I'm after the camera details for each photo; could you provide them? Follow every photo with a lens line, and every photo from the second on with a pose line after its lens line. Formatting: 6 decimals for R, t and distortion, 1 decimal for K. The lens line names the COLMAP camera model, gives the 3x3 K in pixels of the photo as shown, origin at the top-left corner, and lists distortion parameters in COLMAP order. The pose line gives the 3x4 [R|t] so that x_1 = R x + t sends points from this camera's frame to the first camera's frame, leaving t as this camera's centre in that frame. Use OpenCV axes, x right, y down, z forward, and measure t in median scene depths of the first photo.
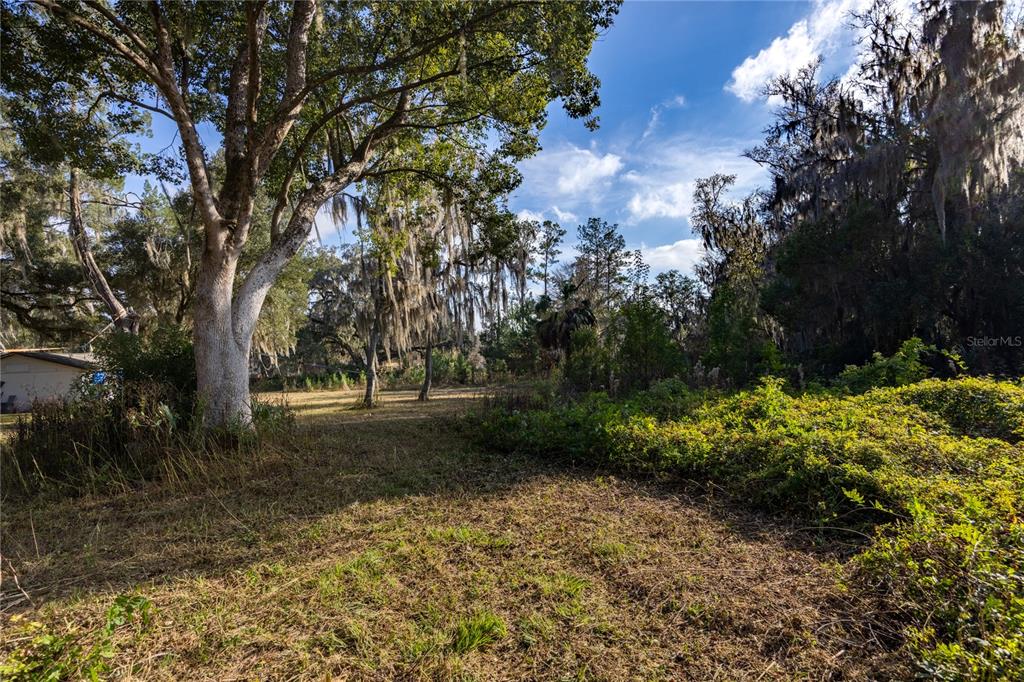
lens RADIAL K [[558.2, 0, 513.4], [0, 558.2, 342.0], [0, 0, 1]] dist [0.001340, 0.000170]
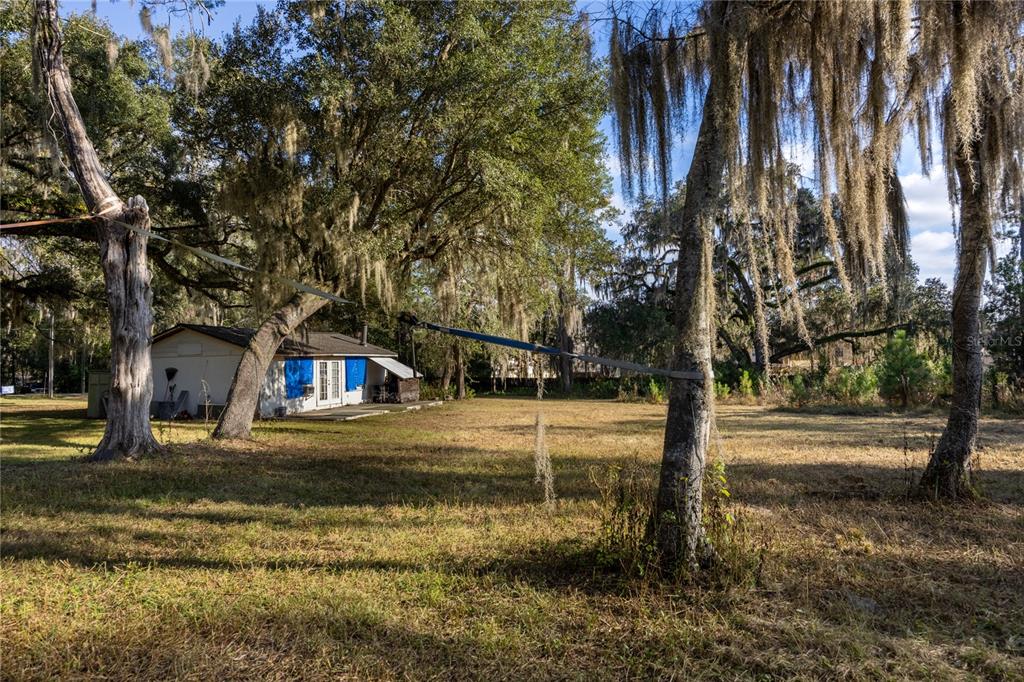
lens RADIAL K [[657.5, 0, 513.2], [0, 657.5, 340.6], [0, 0, 1]] dist [-0.008285, -0.001220]
pose [[0.812492, 0.002305, -0.582968, -0.073876], [-0.000770, 0.999996, 0.002881, 0.018899], [0.582972, -0.001892, 0.812490, 0.328399]]
